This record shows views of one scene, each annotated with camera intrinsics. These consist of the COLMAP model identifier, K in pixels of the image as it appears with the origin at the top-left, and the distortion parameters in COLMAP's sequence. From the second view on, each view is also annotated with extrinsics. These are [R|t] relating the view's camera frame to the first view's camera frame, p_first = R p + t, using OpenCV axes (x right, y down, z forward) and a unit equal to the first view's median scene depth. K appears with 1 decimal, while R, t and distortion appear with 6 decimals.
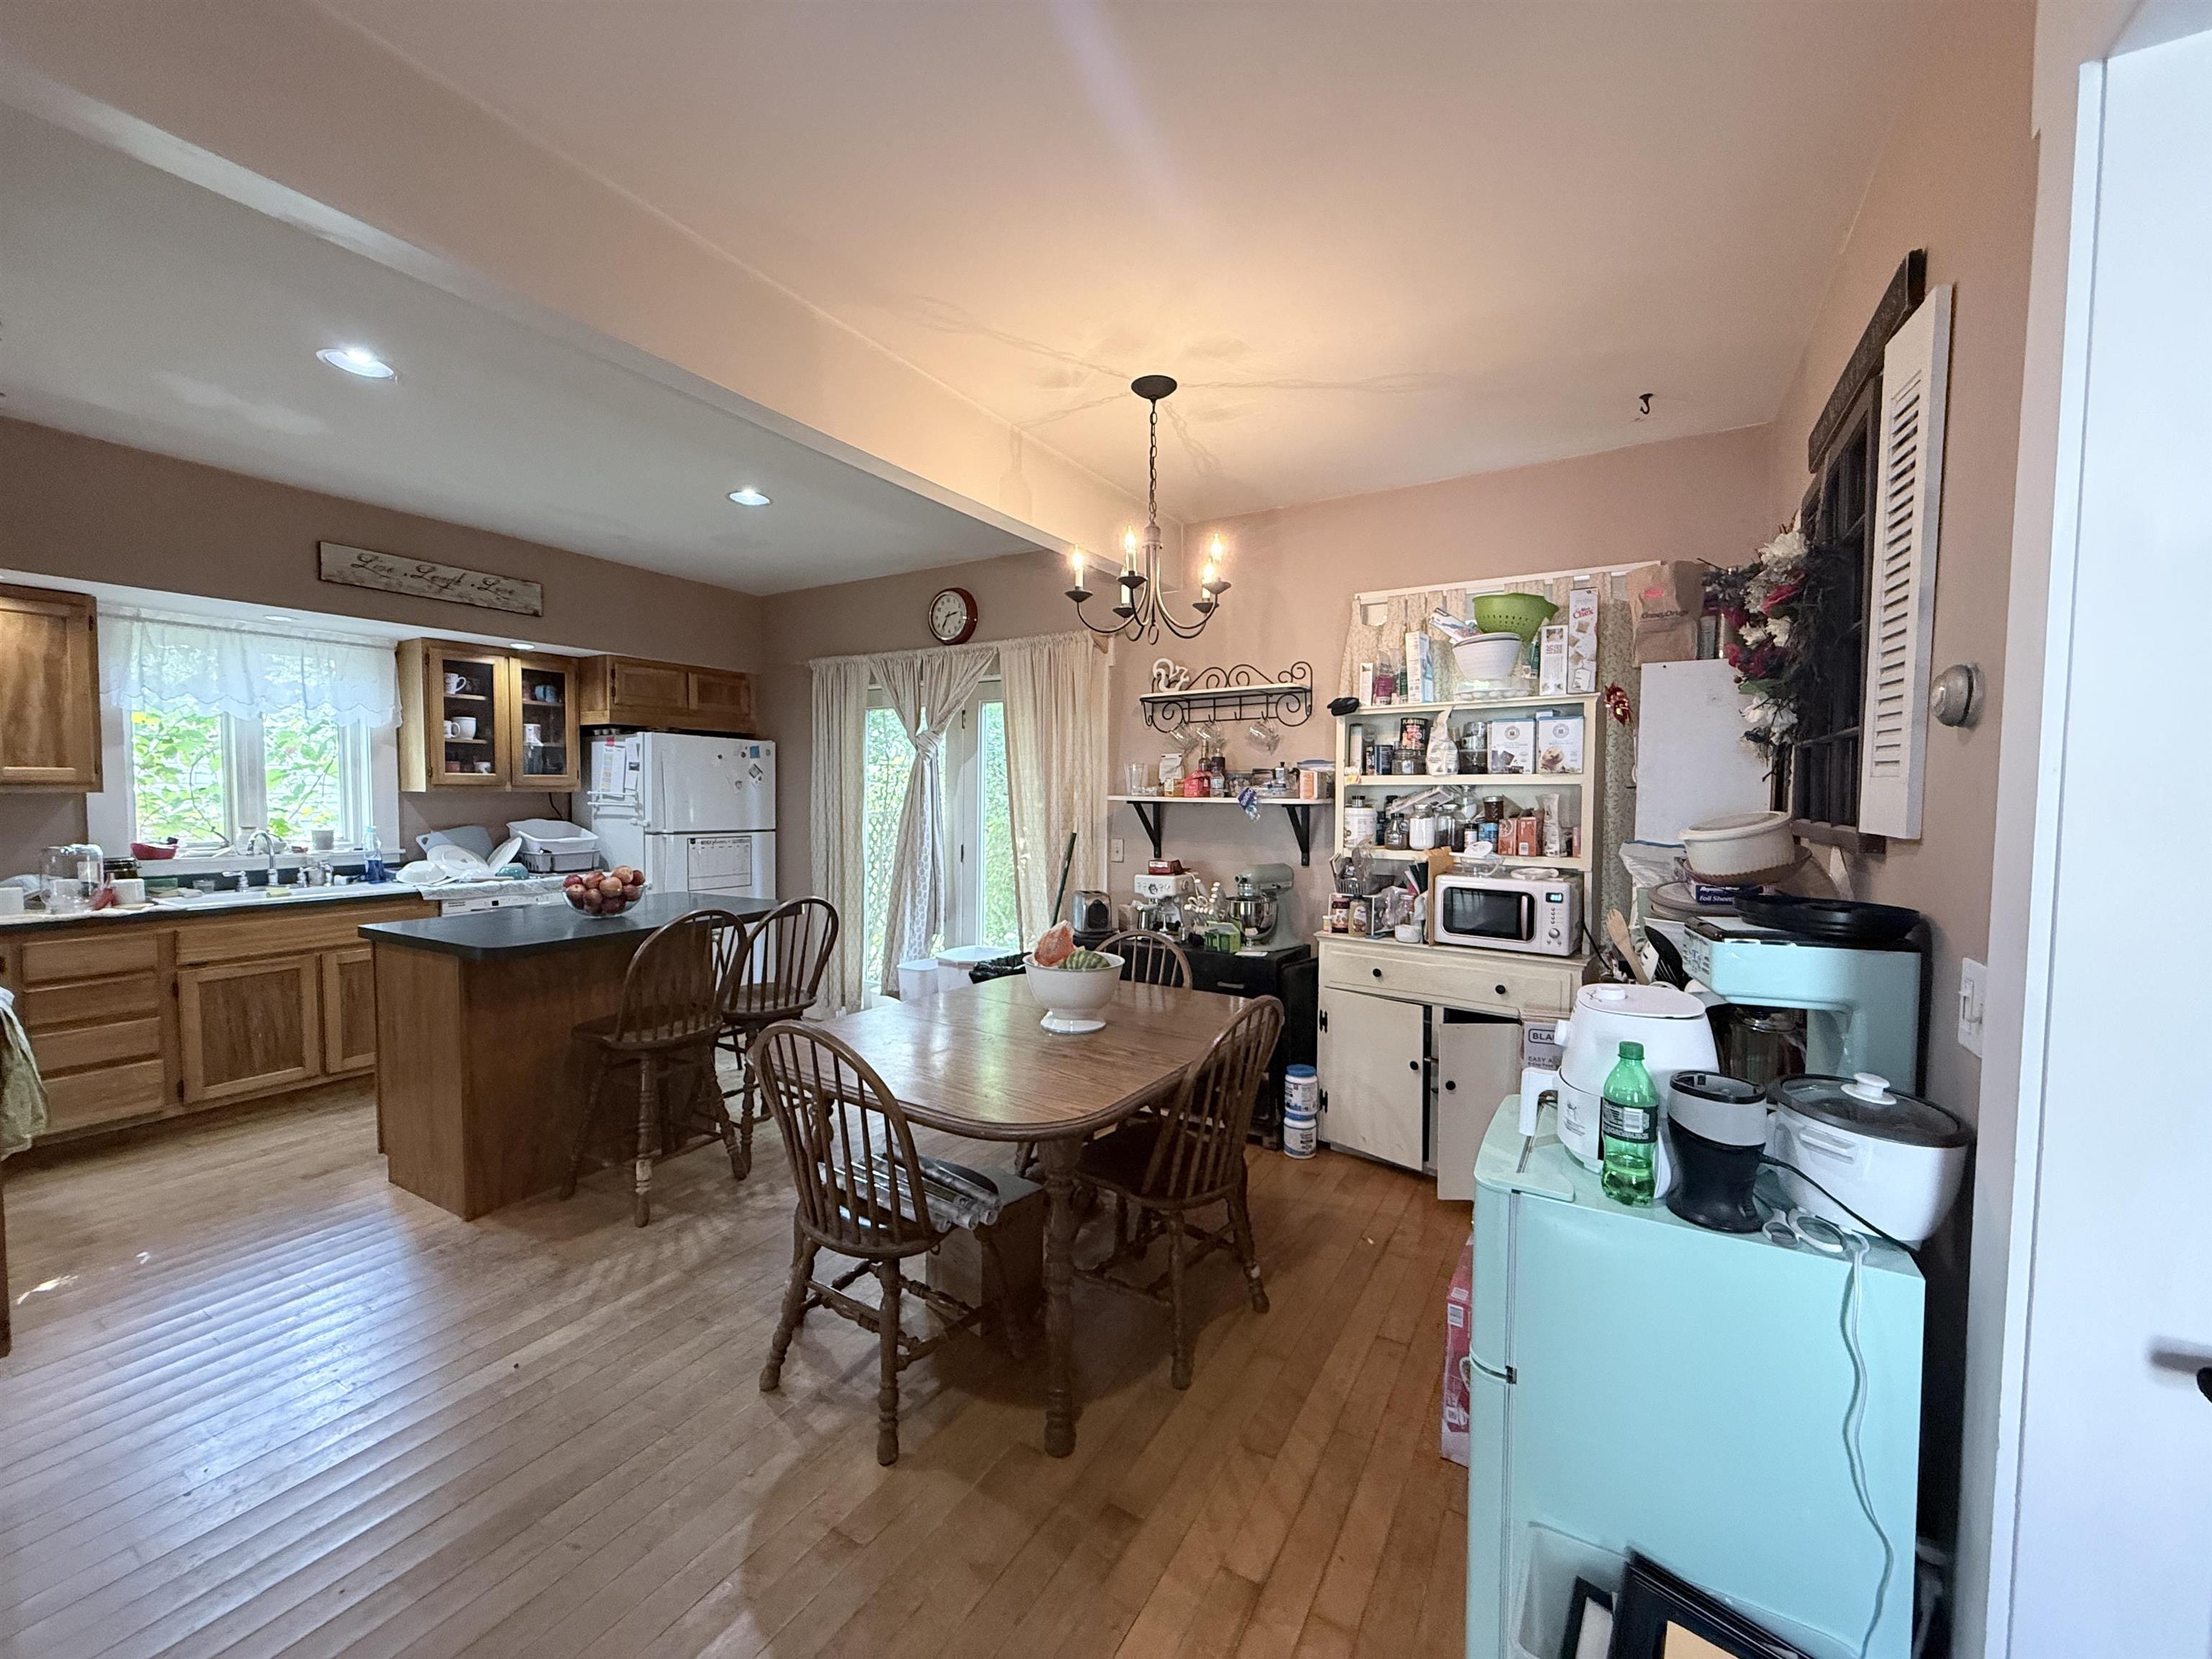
lens RADIAL K [[880.7, 0, 1110.6], [0, 880.7, 833.7], [0, 0, 1]] dist [-0.000797, -0.000029]
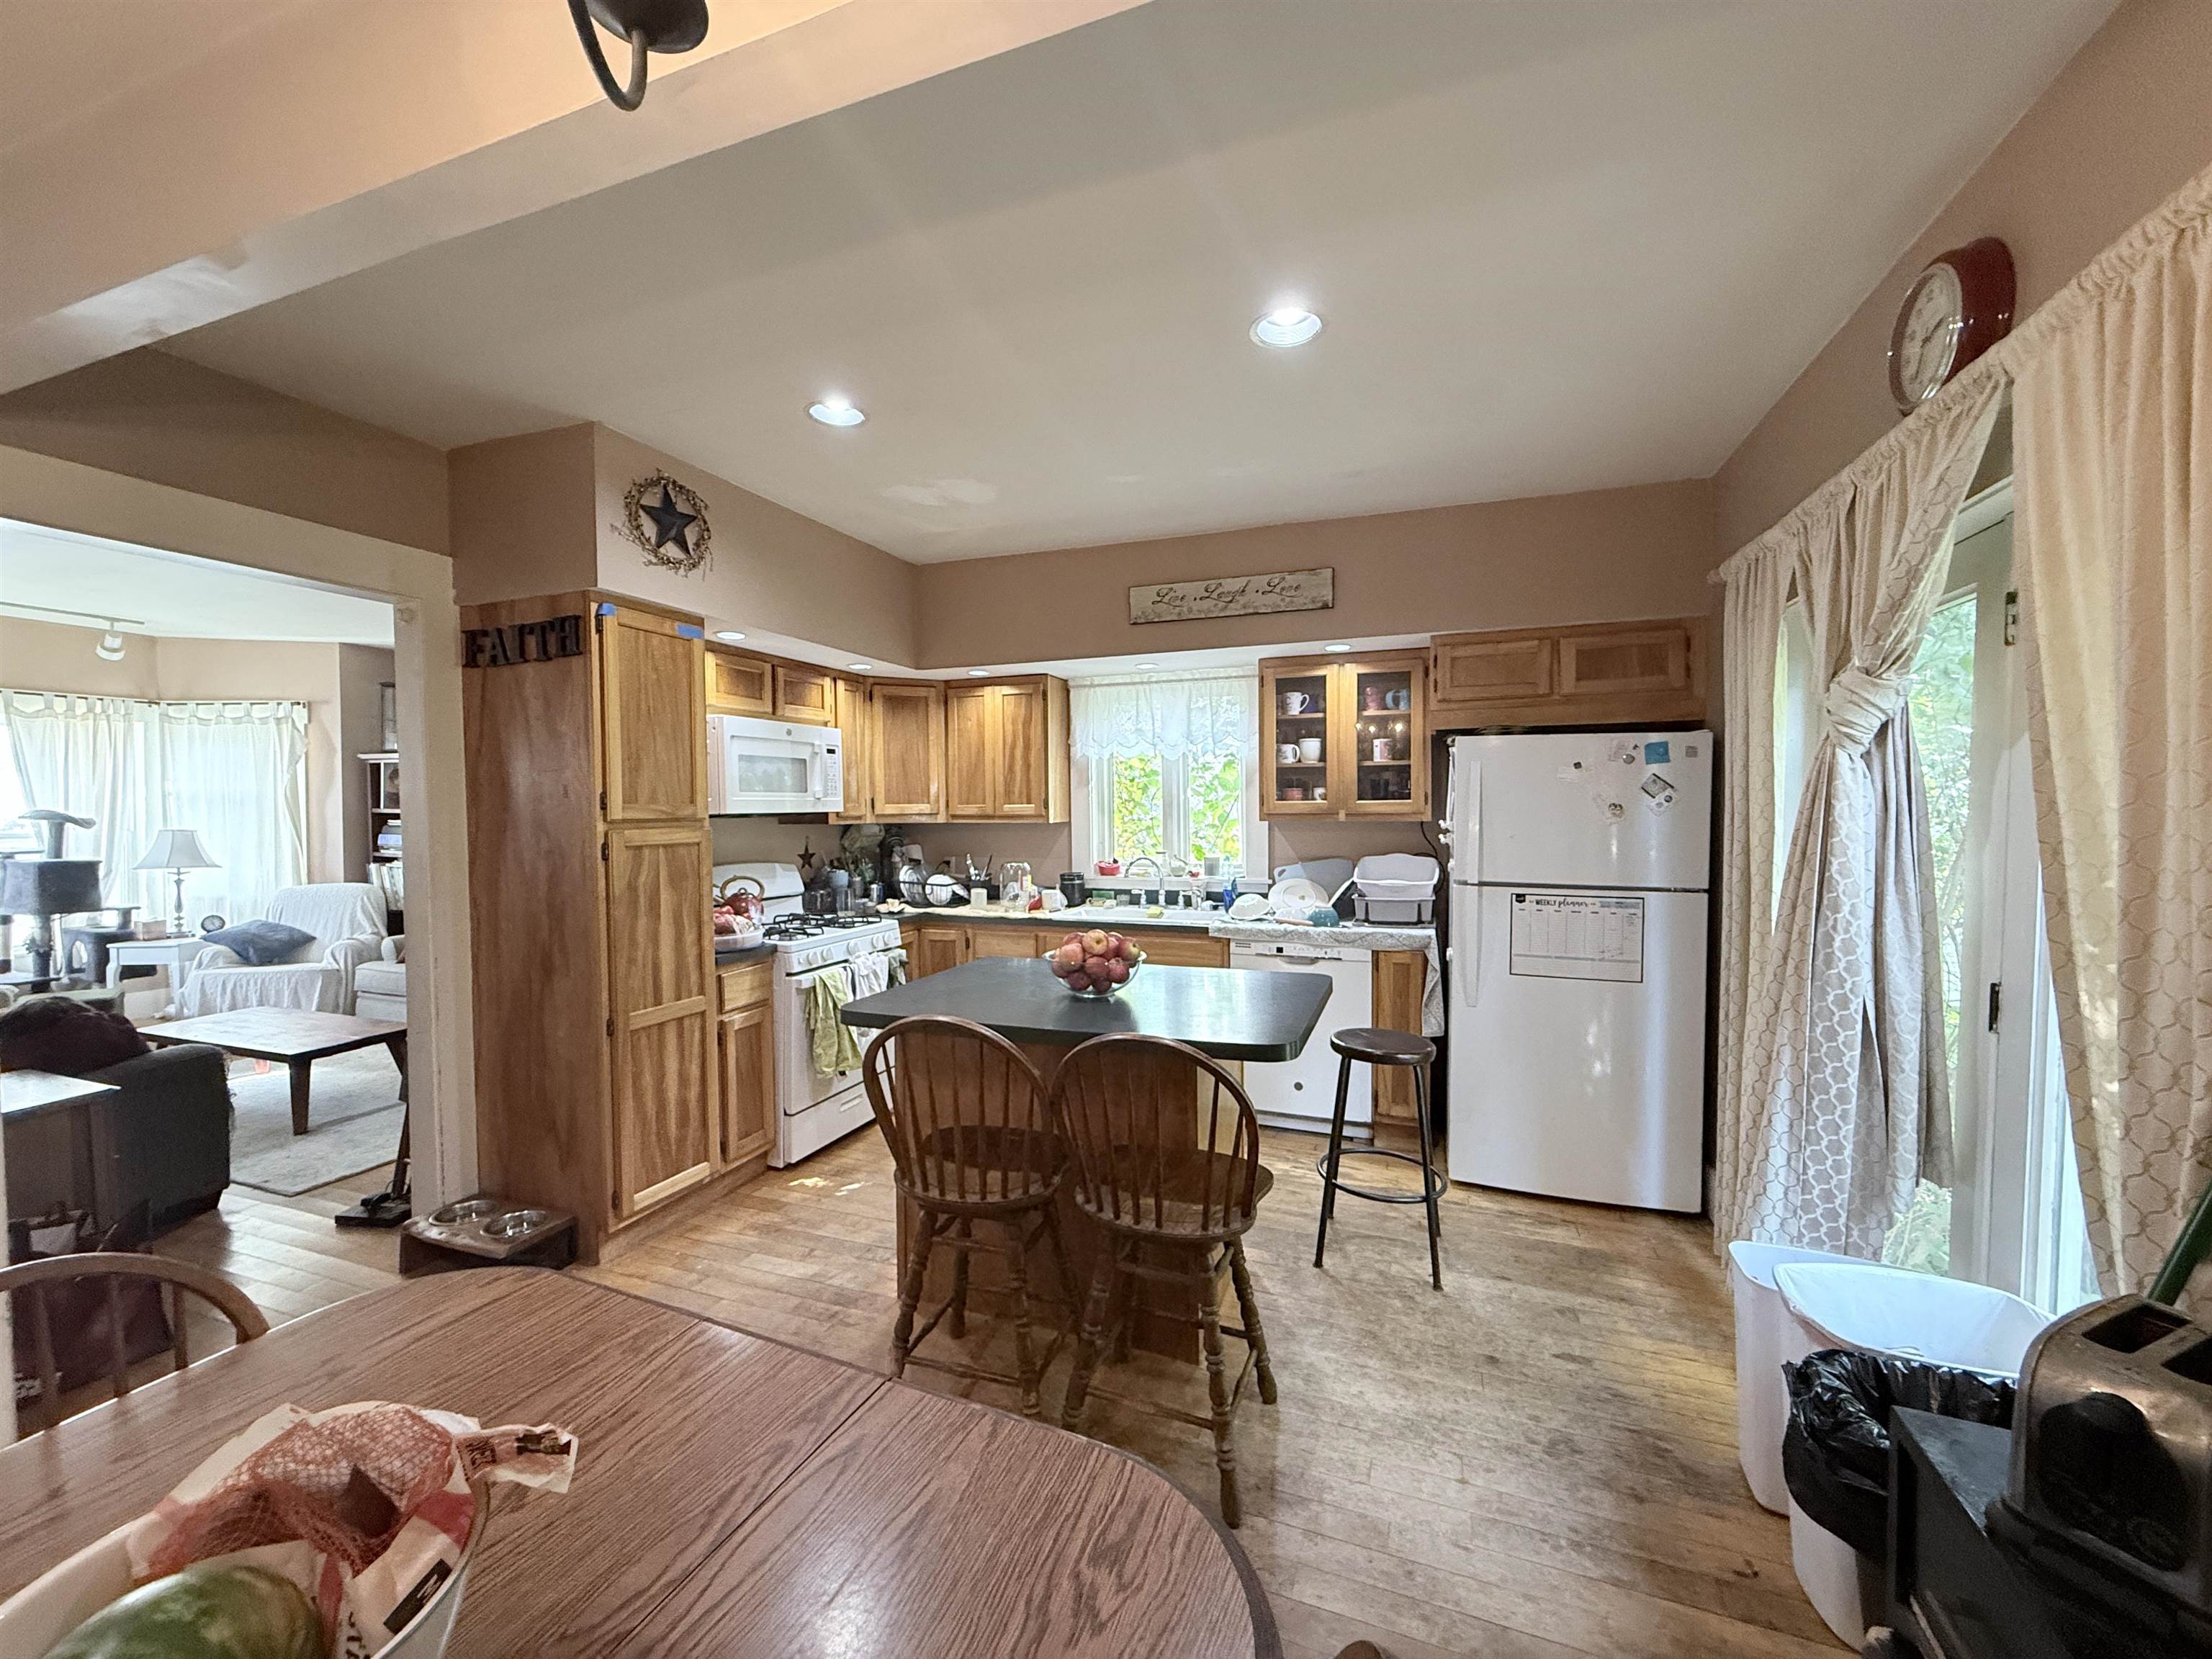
lens RADIAL K [[880.7, 0, 1101.9], [0, 880.7, 829.0], [0, 0, 1]] dist [-0.000797, -0.000029]
pose [[0.165674, 0.017709, -0.986022, 0.133394], [-0.039360, 0.999161, 0.011332, -0.045309], [0.985395, 0.036932, 0.166232, 0.702493]]
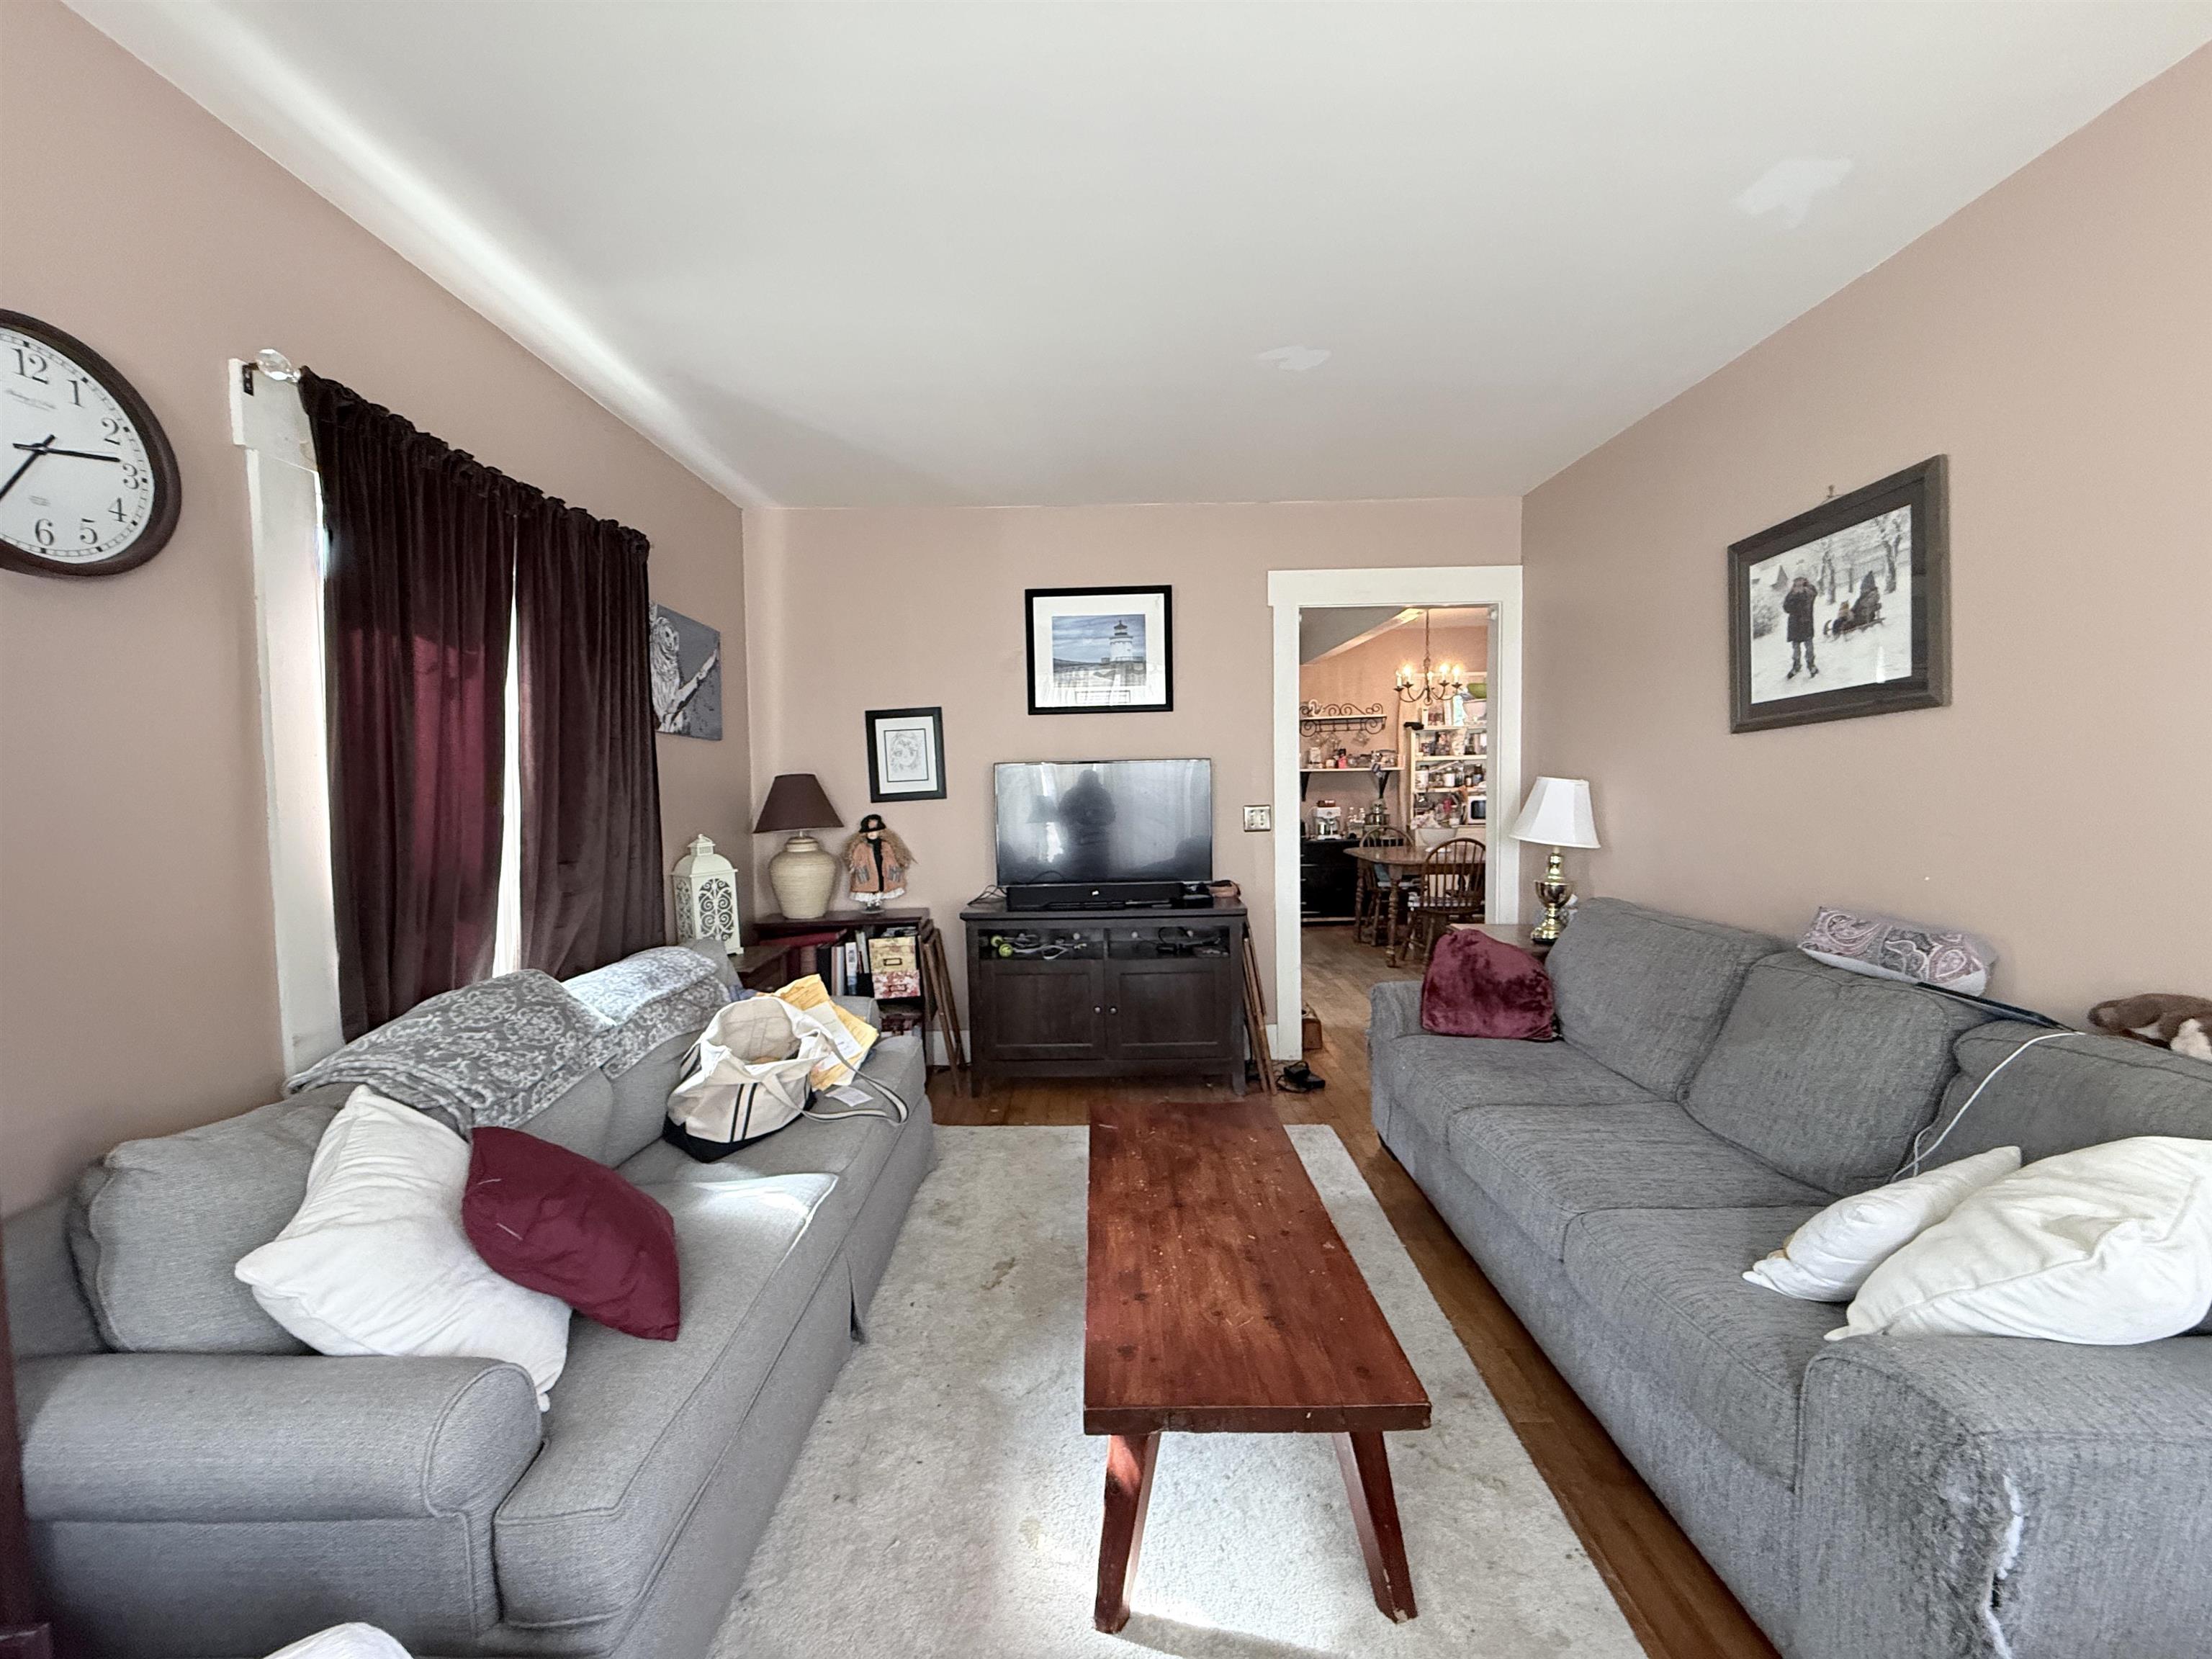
lens RADIAL K [[880.7, 0, 1098.6], [0, 880.7, 827.3], [0, 0, 1]] dist [-0.000797, -0.000029]
pose [[0.866151, -0.056192, 0.496613, -1.348734], [0.051467, 0.998405, 0.023206, 0.017882], [-0.497125, 0.005459, 0.867662, -0.481515]]
